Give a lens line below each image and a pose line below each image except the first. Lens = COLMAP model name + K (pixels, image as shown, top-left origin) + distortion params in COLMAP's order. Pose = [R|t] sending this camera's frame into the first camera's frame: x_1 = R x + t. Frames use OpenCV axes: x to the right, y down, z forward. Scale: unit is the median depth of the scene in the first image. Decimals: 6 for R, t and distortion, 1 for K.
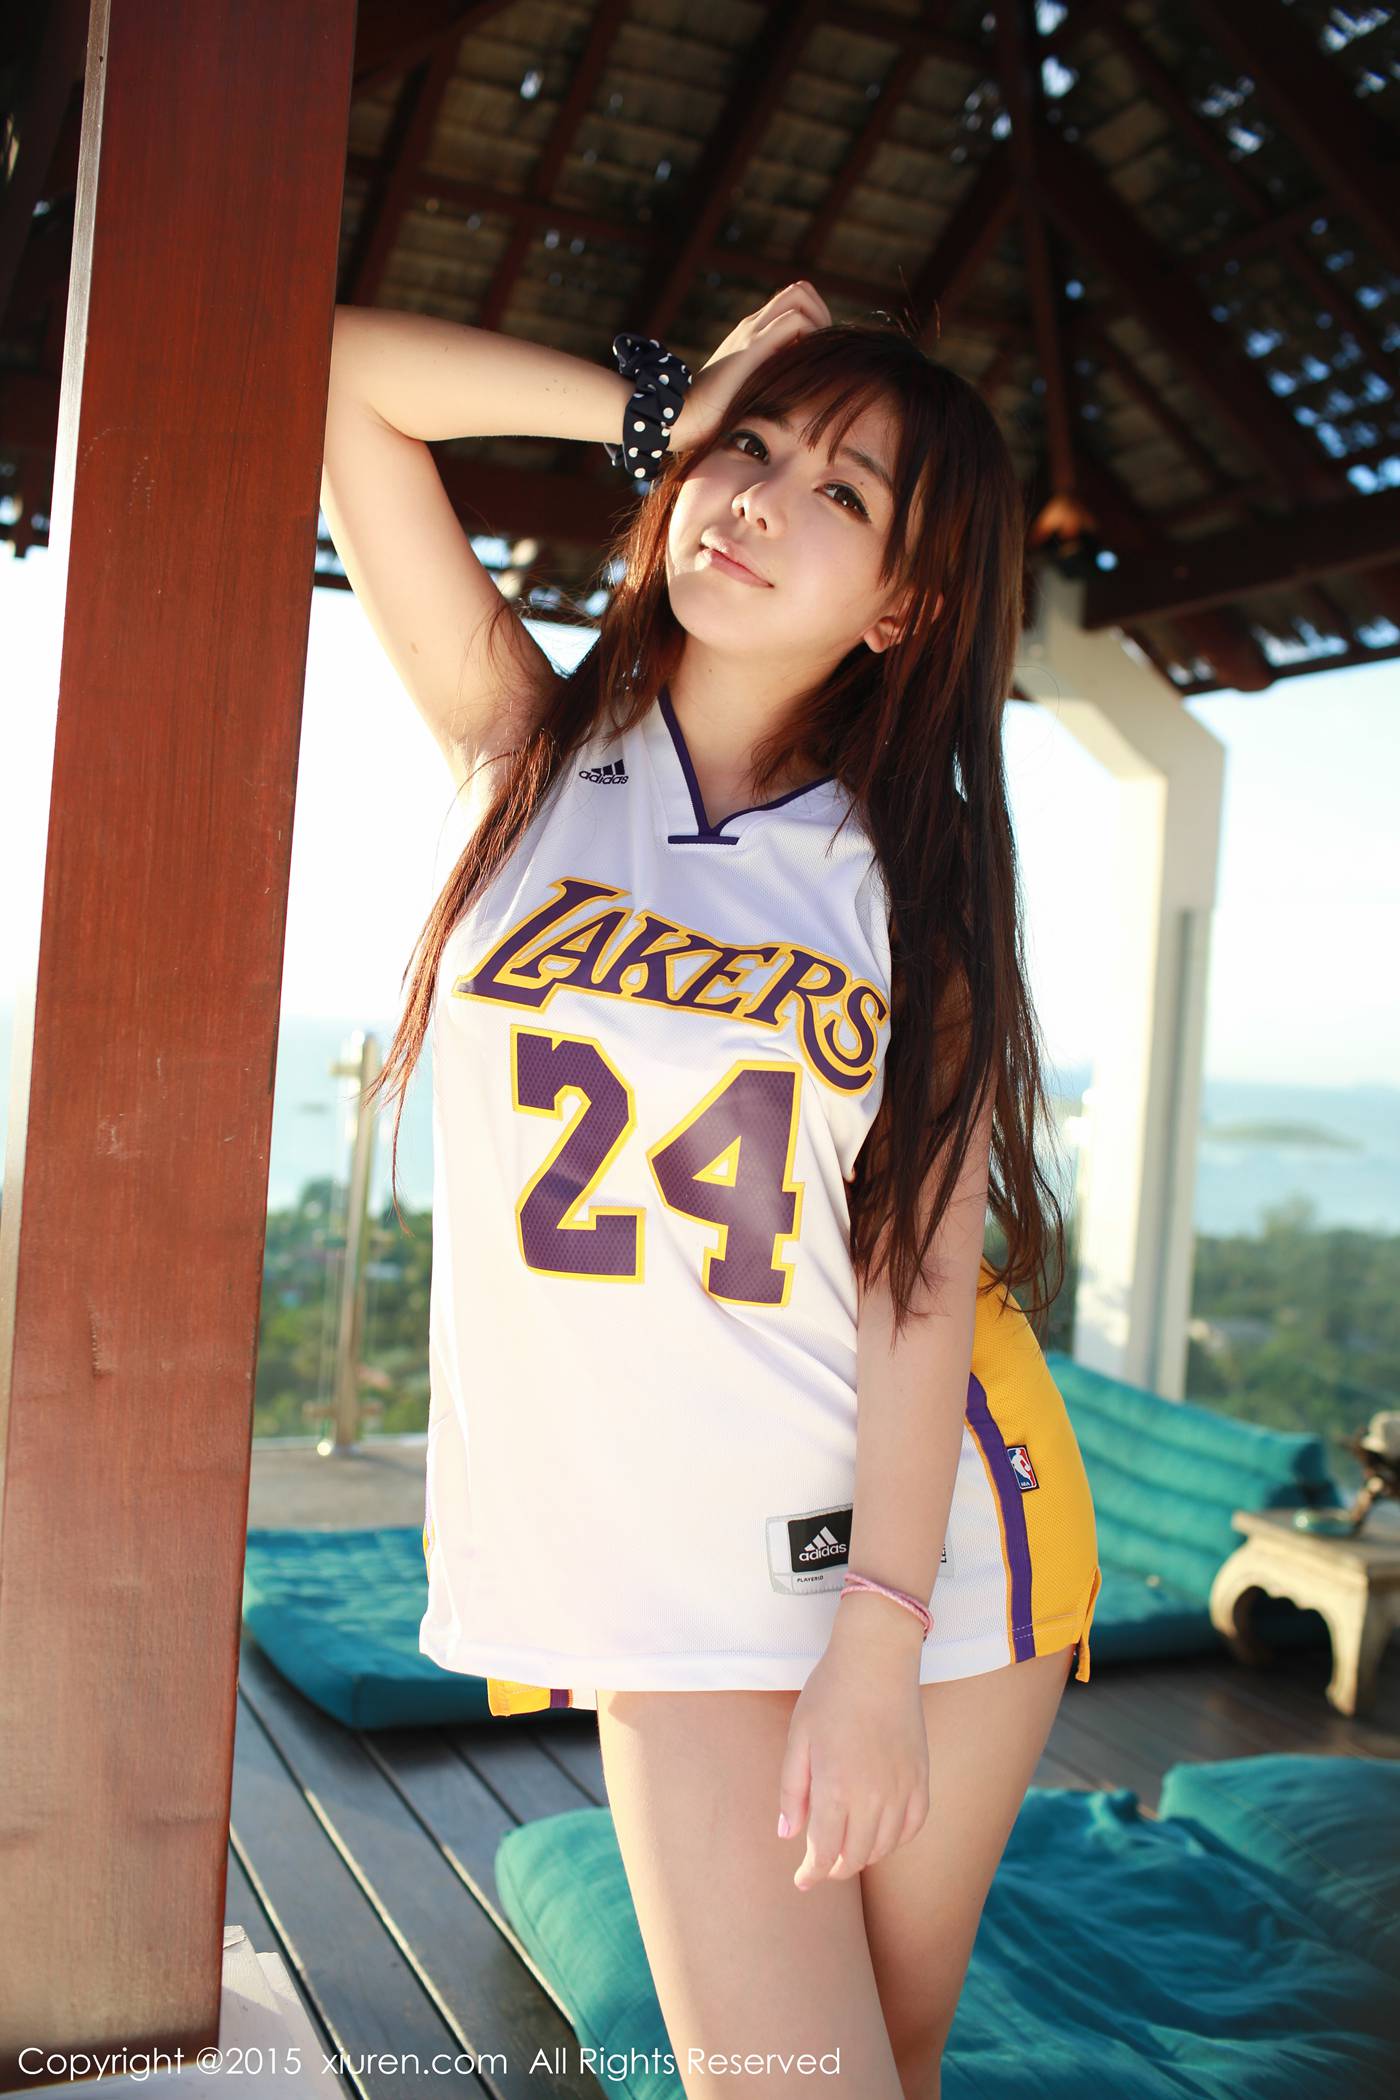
lens RADIAL K [[2047.1, 0, 700.0], [0, 2047.1, 1050.0], [0, 0, 1]] dist [-0.084283, 0.114483]
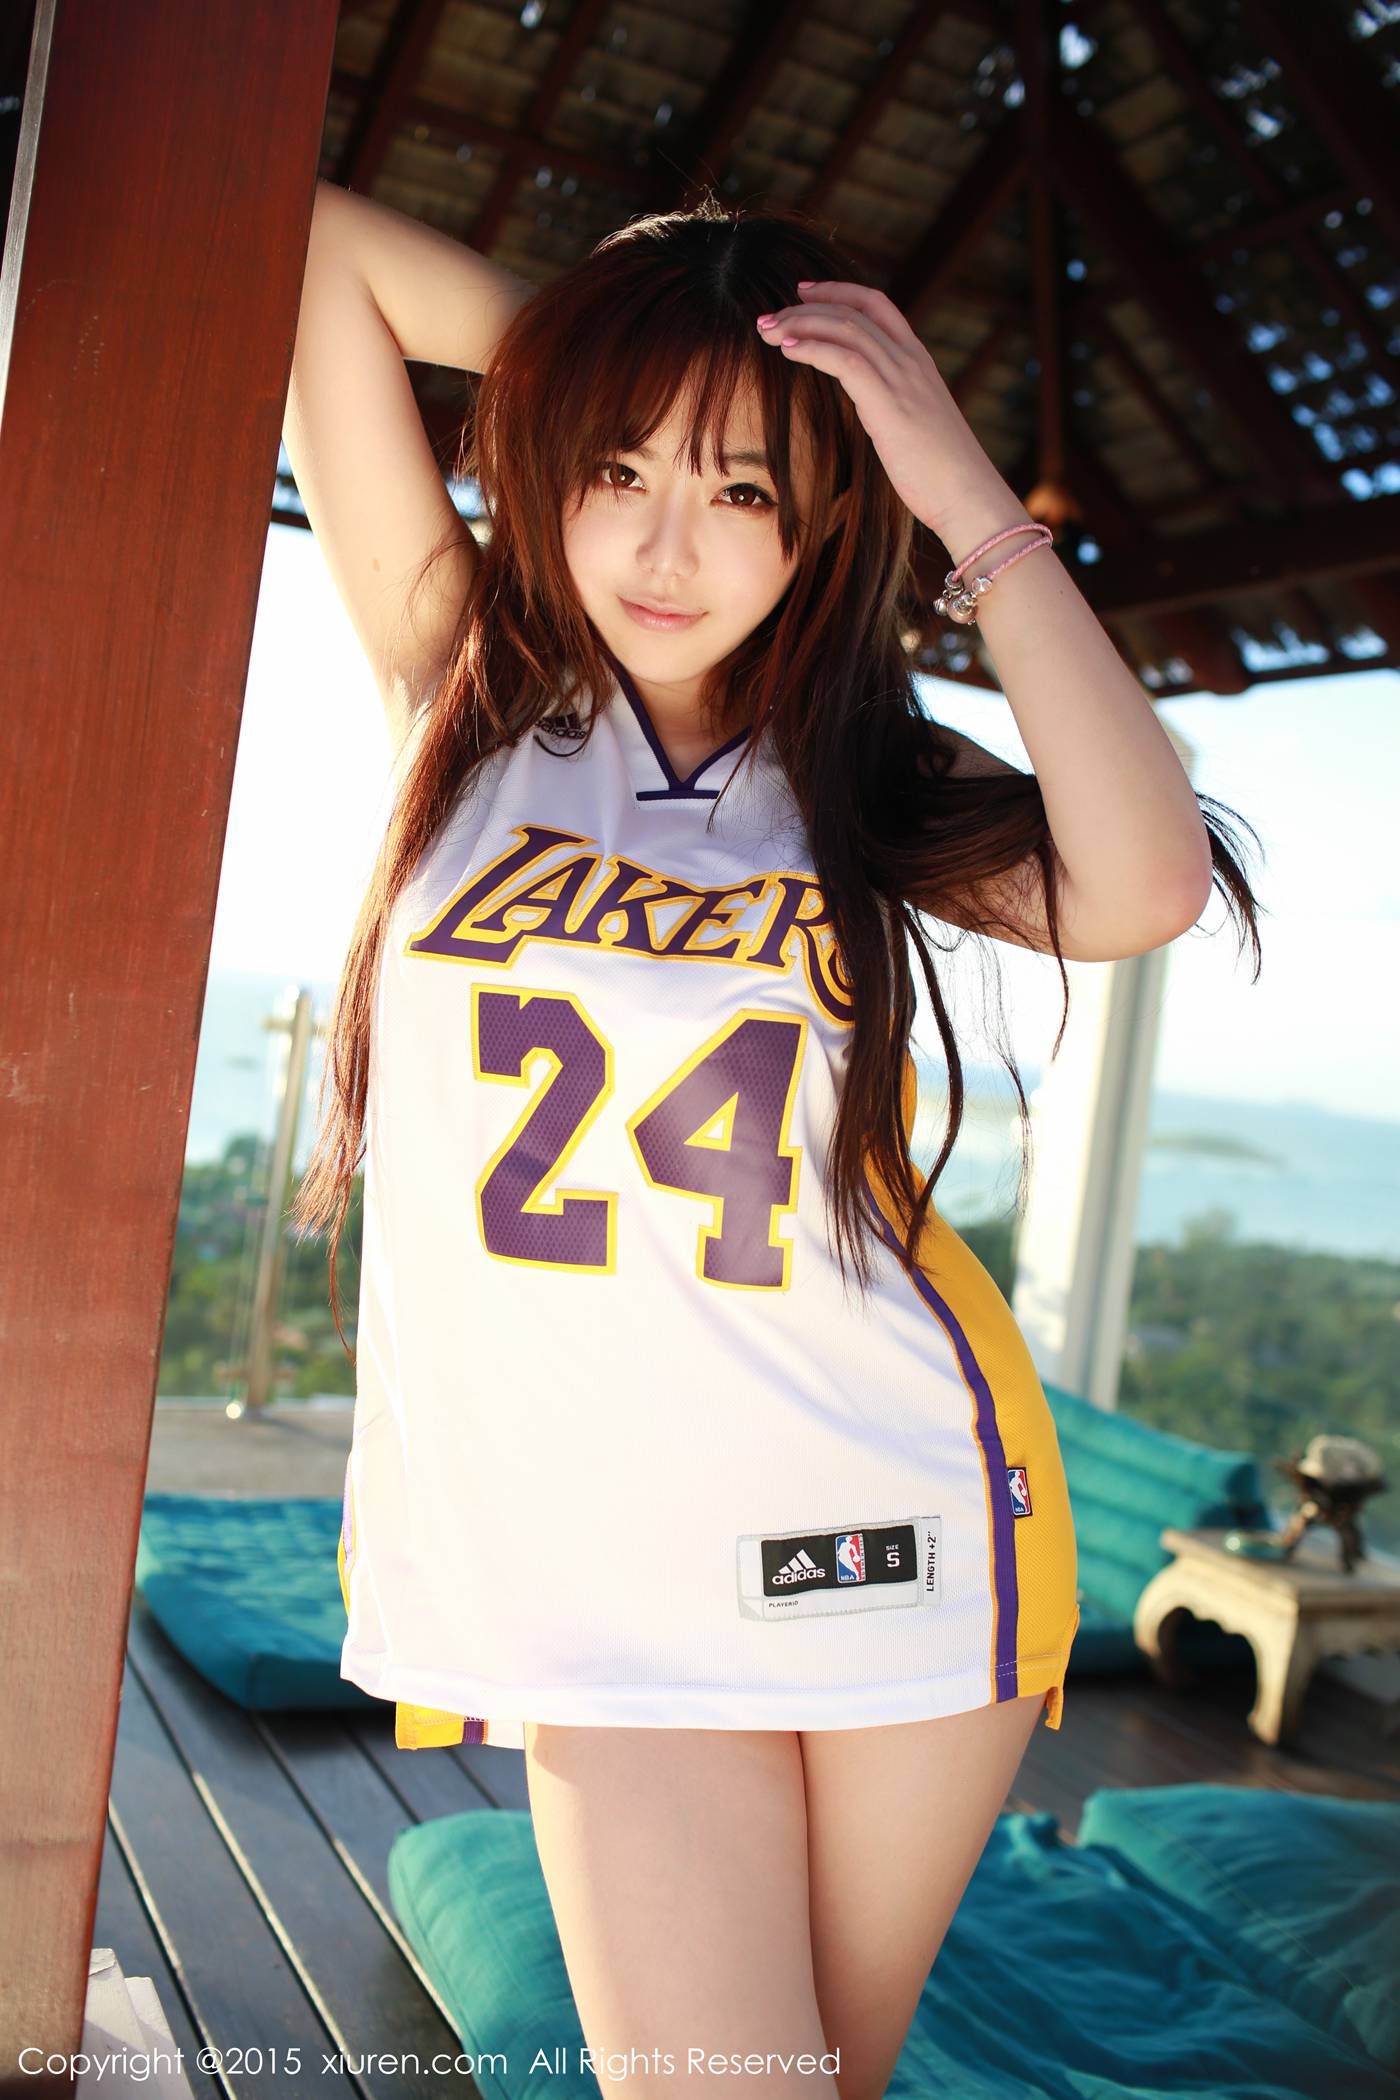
lens RADIAL K [[2047.1, 0, 700.0], [0, 2047.1, 1050.0], [0, 0, 1]] dist [-0.084283, 0.114483]
pose [[0.997705, 0.059399, 0.032517, -0.006059], [-0.059722, 0.998174, 0.009046, 0.001468], [-0.031921, -0.010967, 0.999430, 0.032839]]
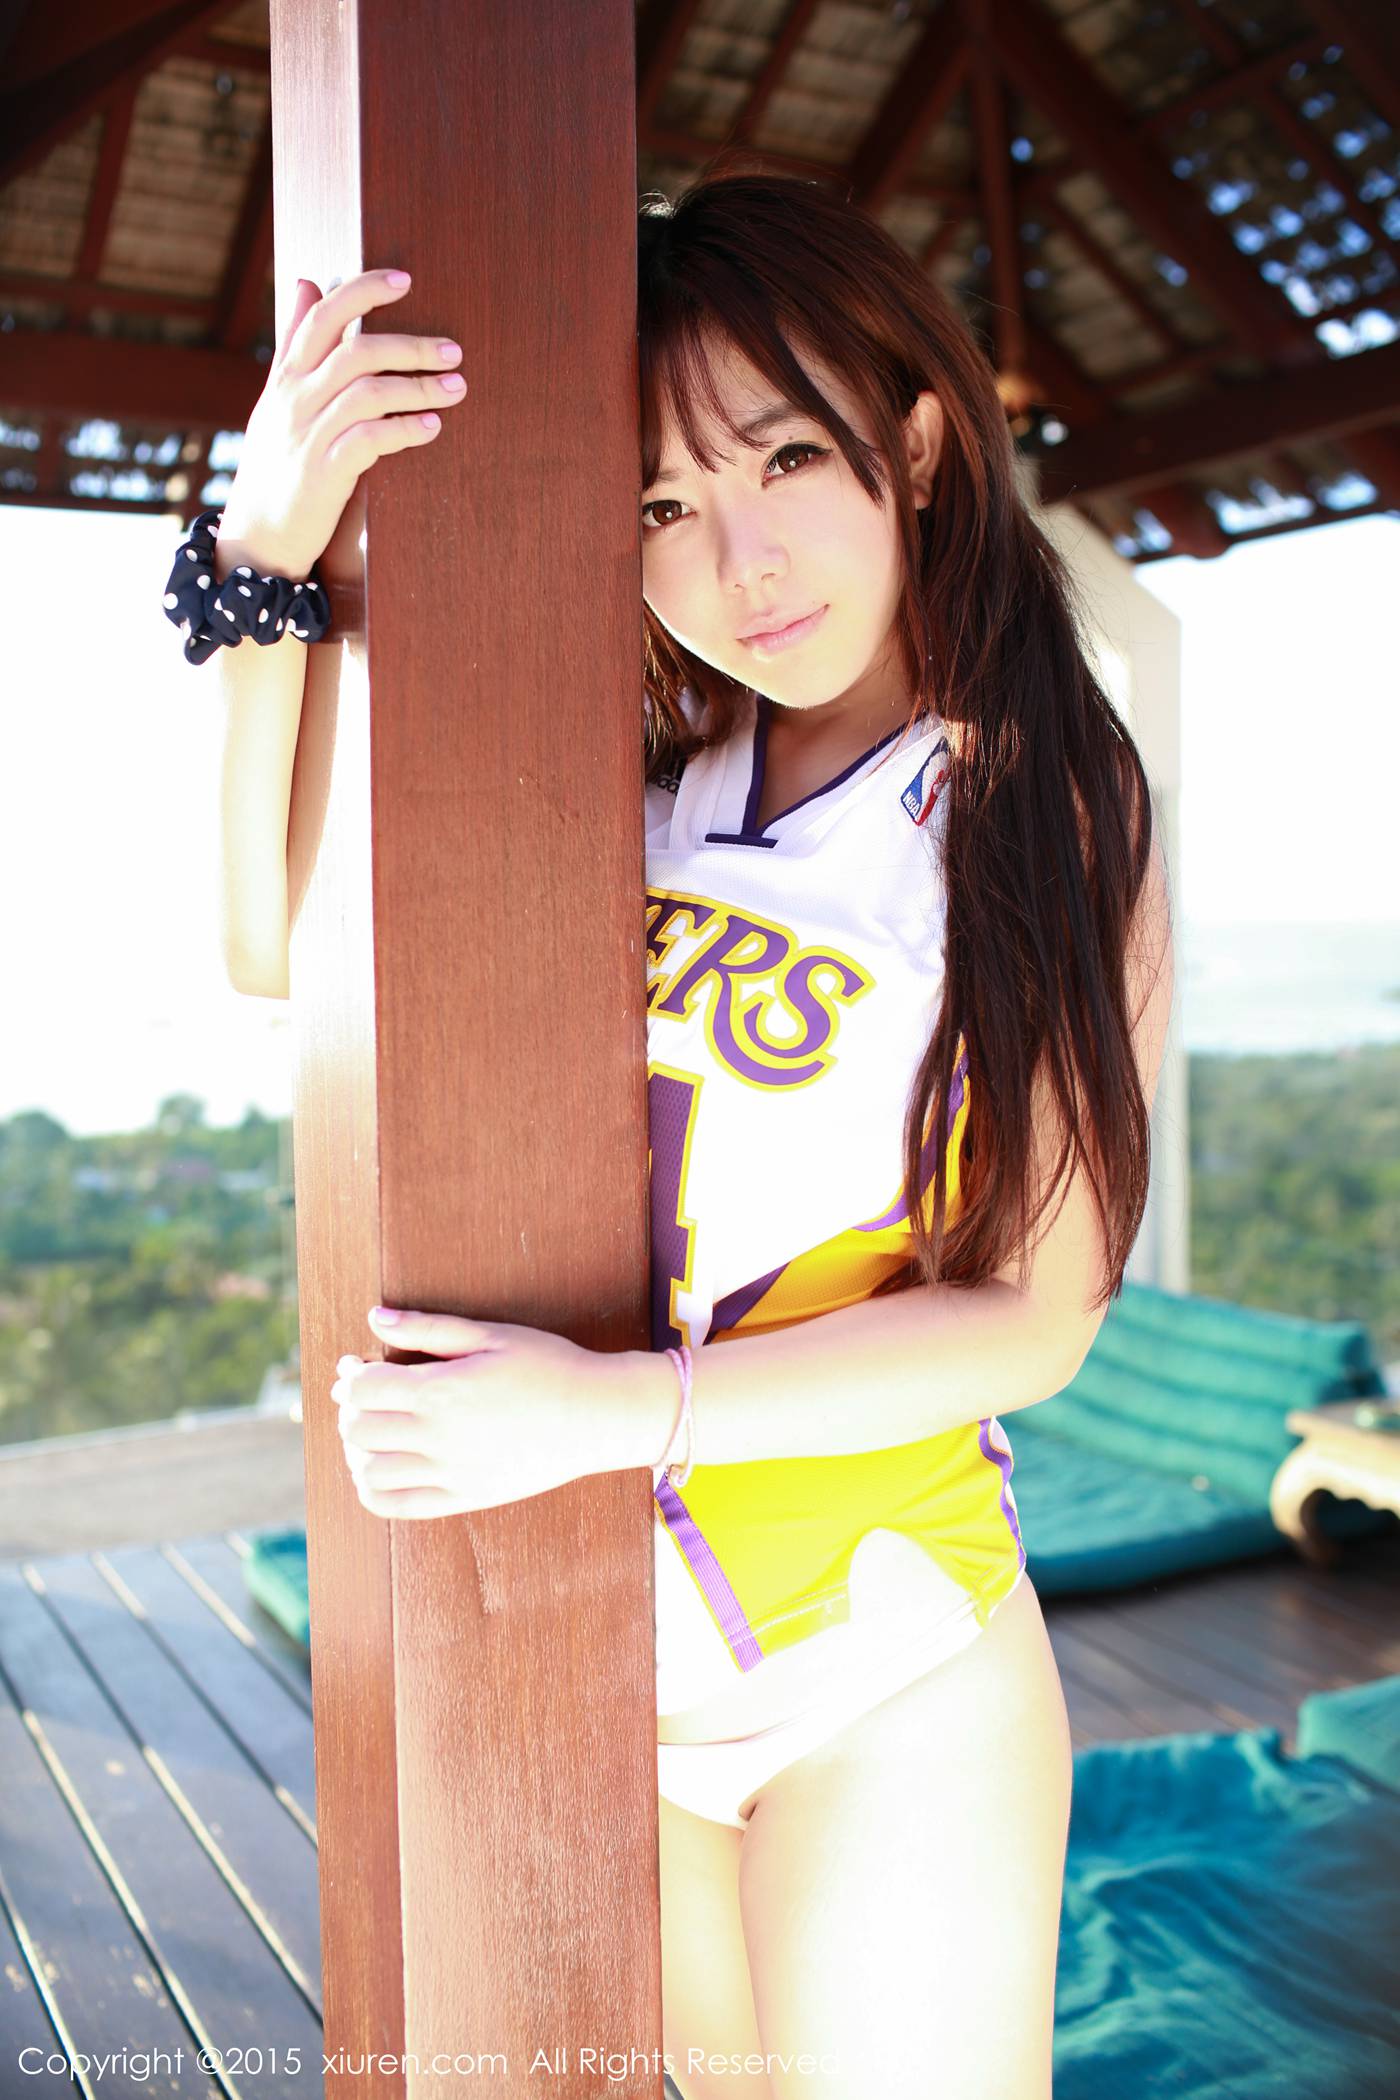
lens RADIAL K [[2052.8, 0, 700.0], [0, 2052.8, 1050.0], [0, 0, 1]] dist [-0.098508, 0.136911]
pose [[0.993514, -0.088533, 0.071353, -0.079989], [0.083867, 0.994293, 0.065945, -0.038316], [-0.076784, -0.059533, 0.995269, 0.055583]]
